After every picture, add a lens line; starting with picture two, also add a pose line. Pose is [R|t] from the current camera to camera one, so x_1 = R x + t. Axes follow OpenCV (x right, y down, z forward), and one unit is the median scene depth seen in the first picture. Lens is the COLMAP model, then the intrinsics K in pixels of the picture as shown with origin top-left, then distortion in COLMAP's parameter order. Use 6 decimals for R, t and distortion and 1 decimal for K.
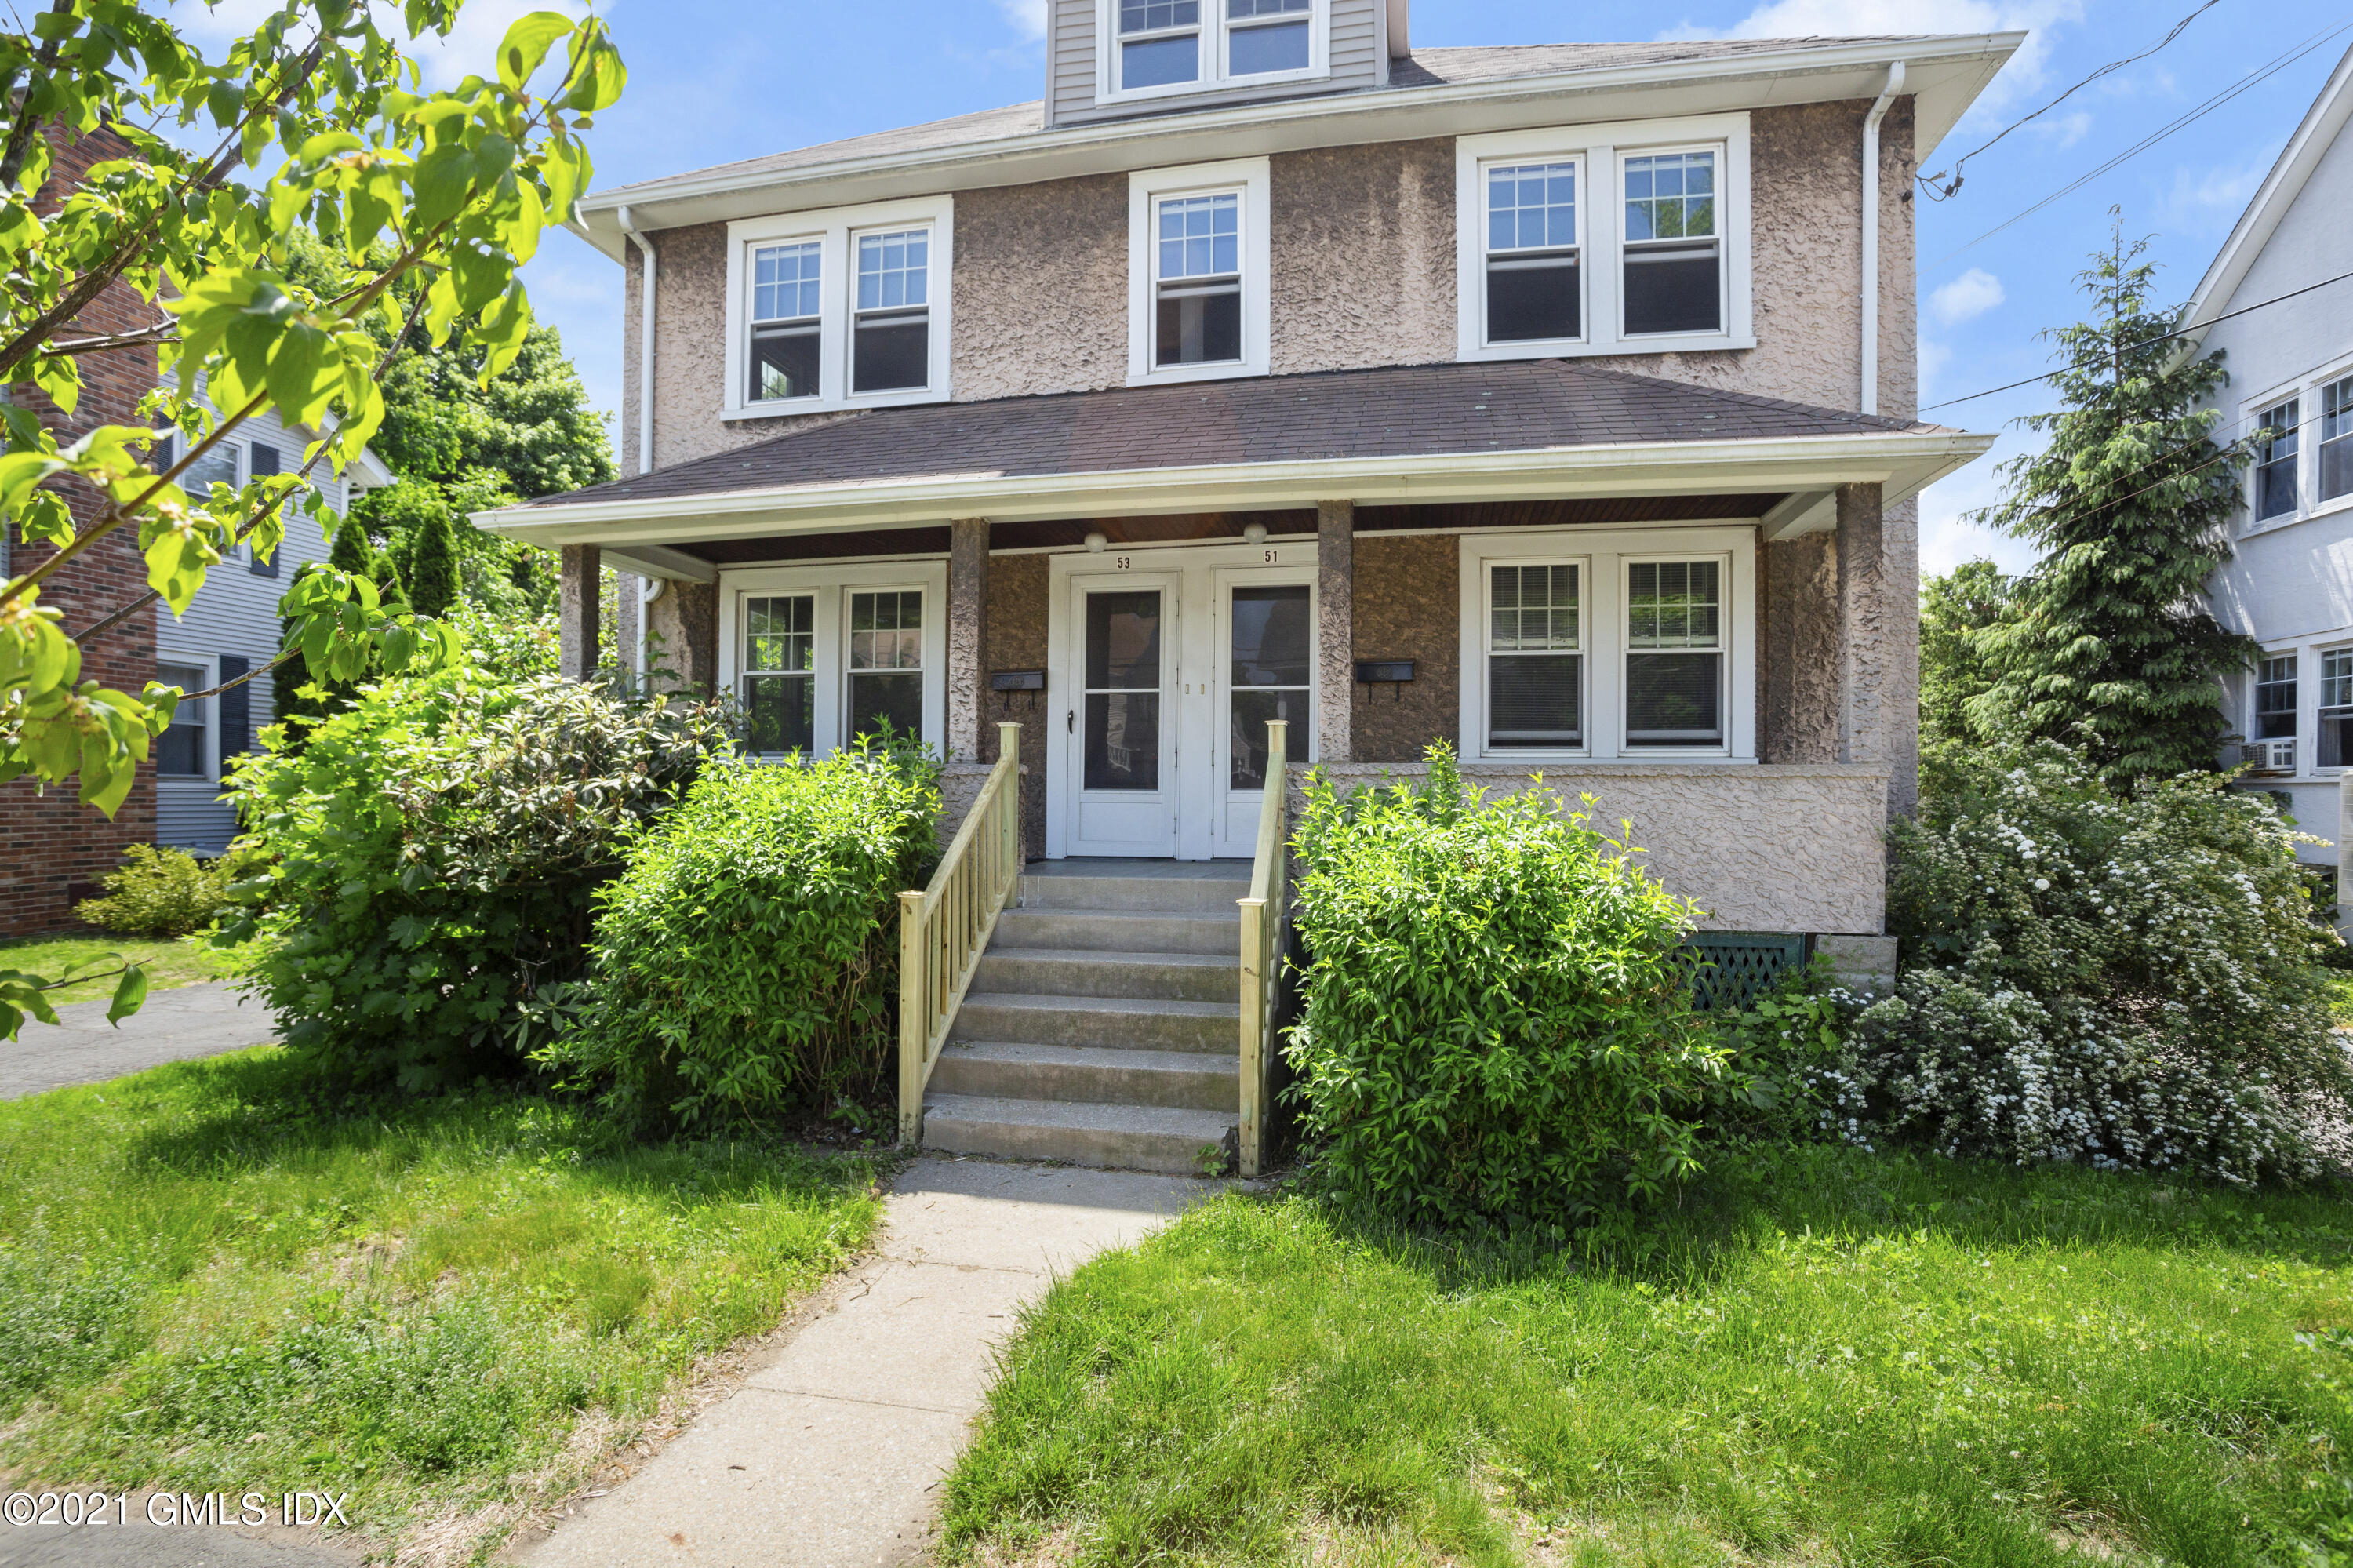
lens RADIAL K [[1169.7, 0, 1171.8], [0, 1169.7, 801.3], [0, 0, 1]] dist [-0.077175, 0.035937]
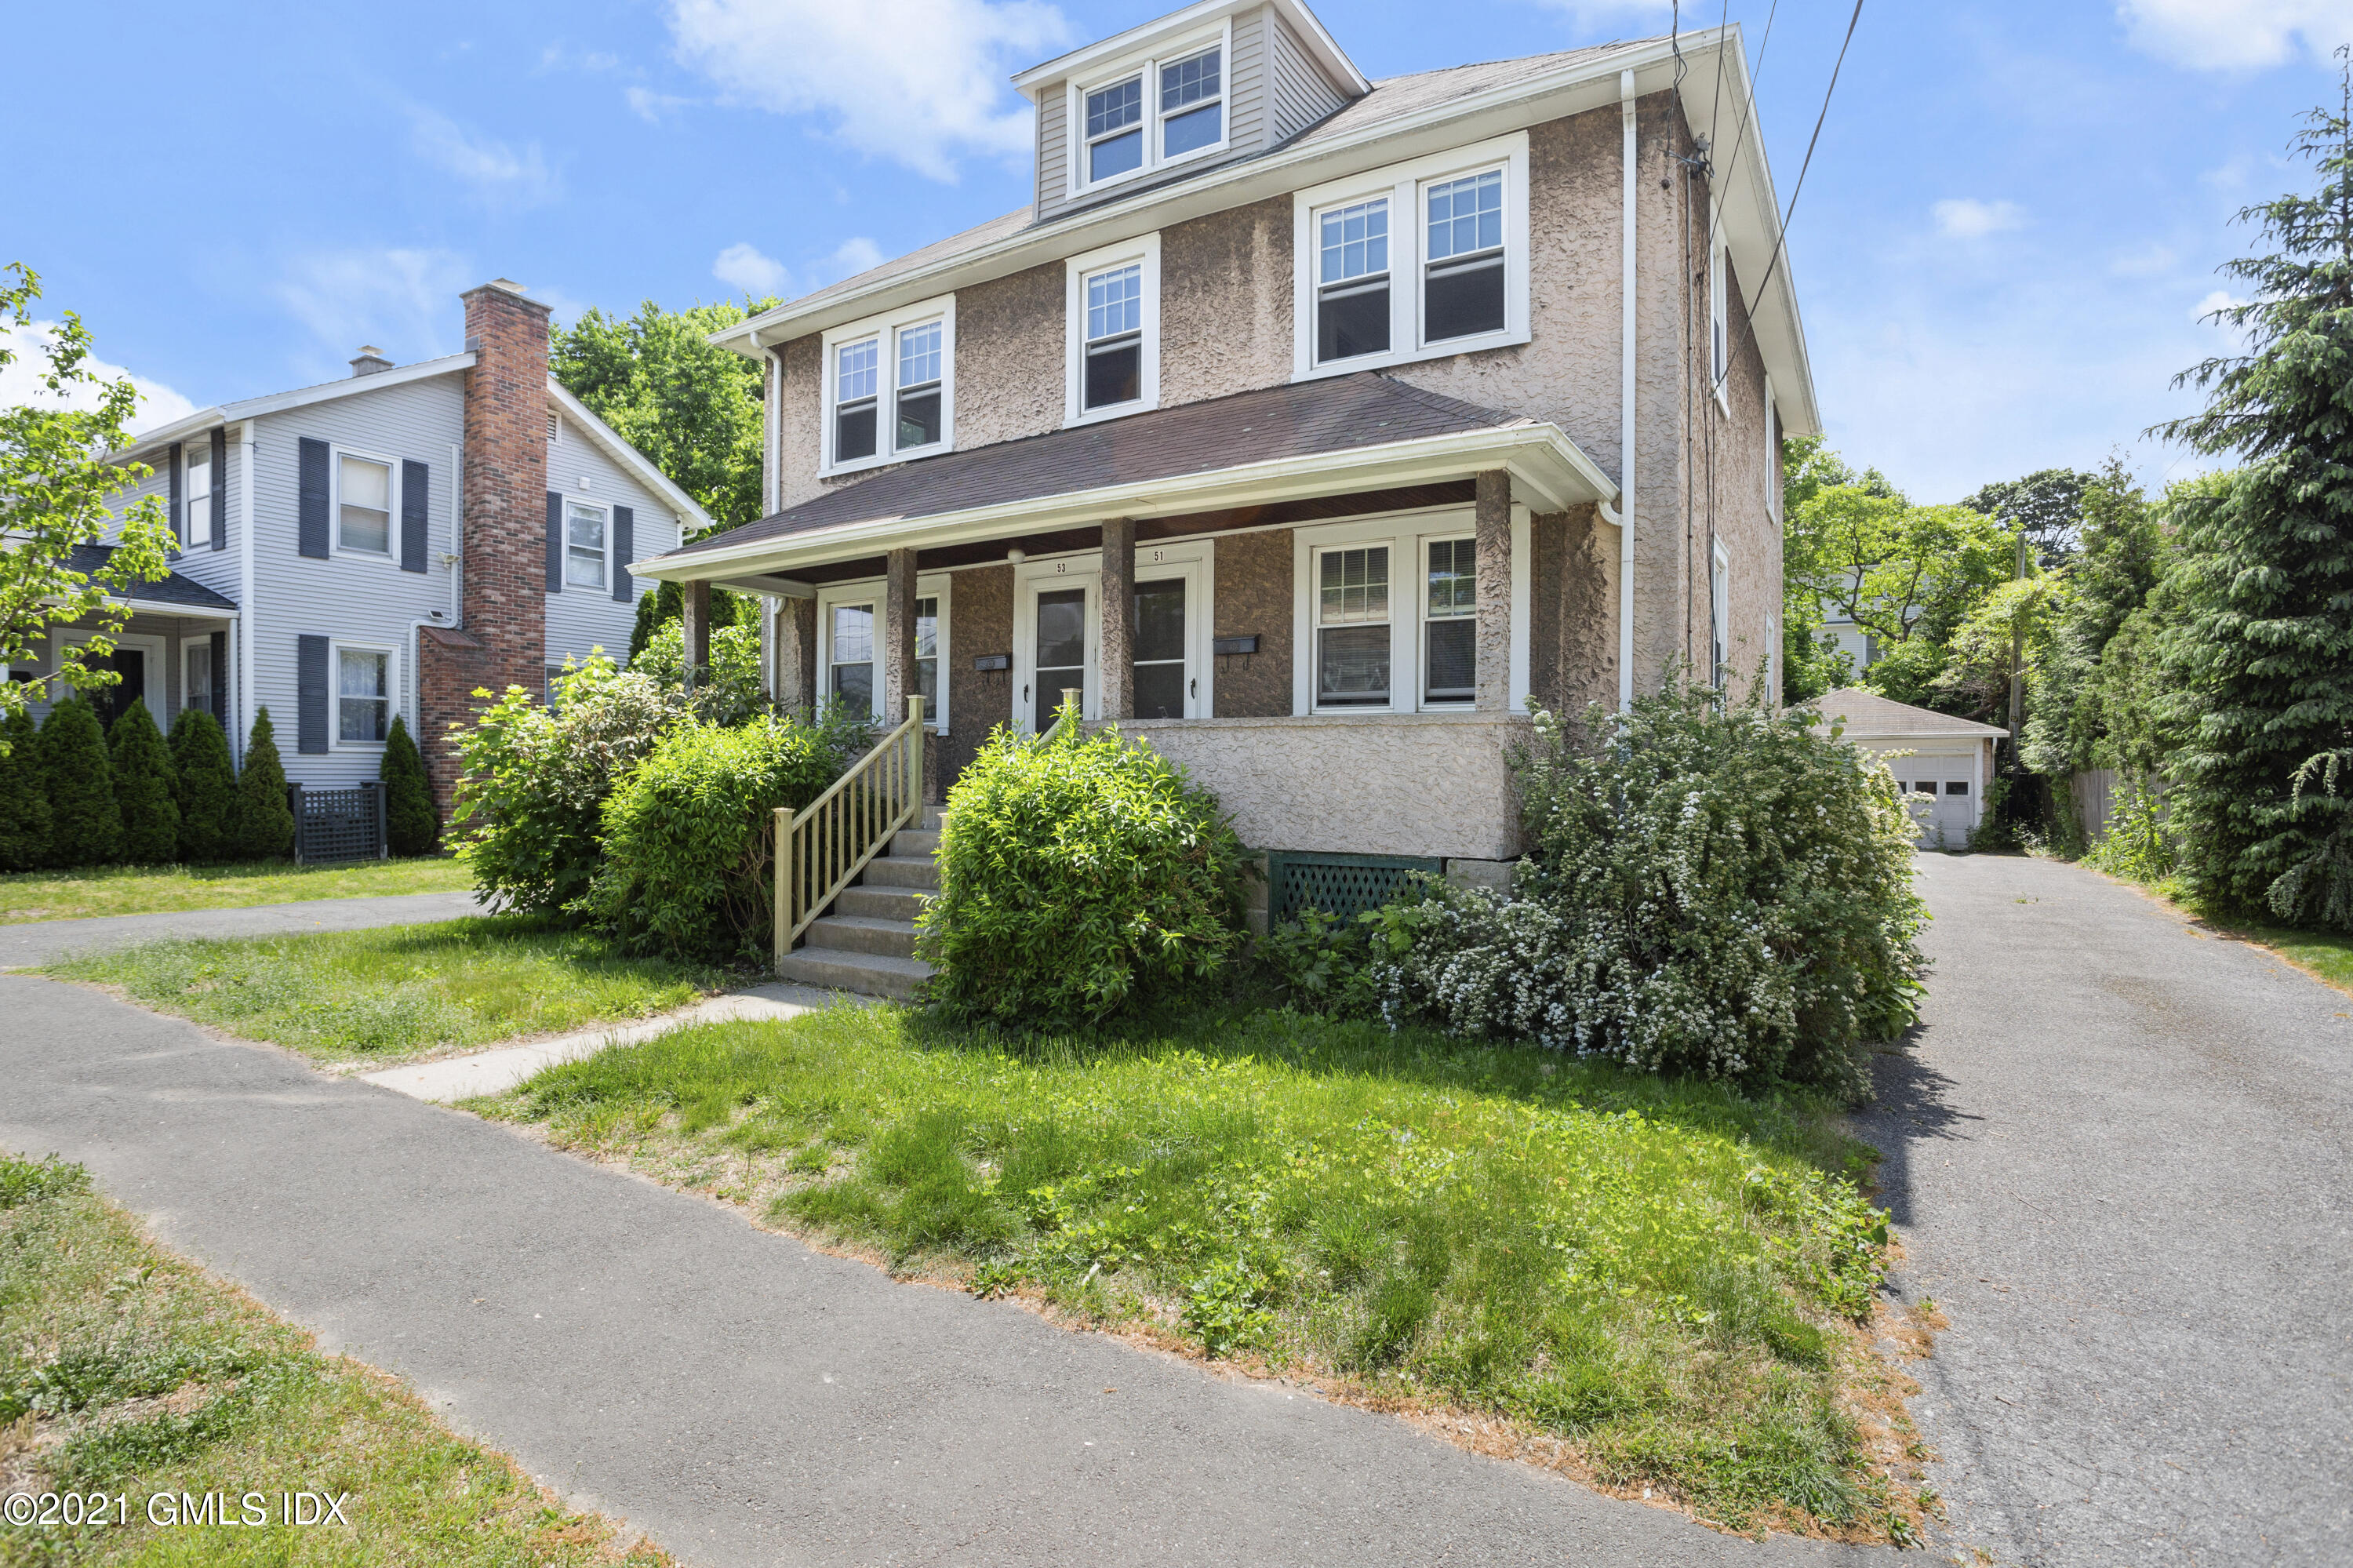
lens RADIAL K [[1171.1, 0, 1159.7], [0, 1171.1, 779.7], [0, 0, 1]] dist [-0.078206, 0.036158]
pose [[0.936874, 0.002248, -0.349660, 0.531129], [-0.000839, 0.999991, 0.004182, 0.023302], [0.349666, -0.003625, 0.936867, -0.168808]]
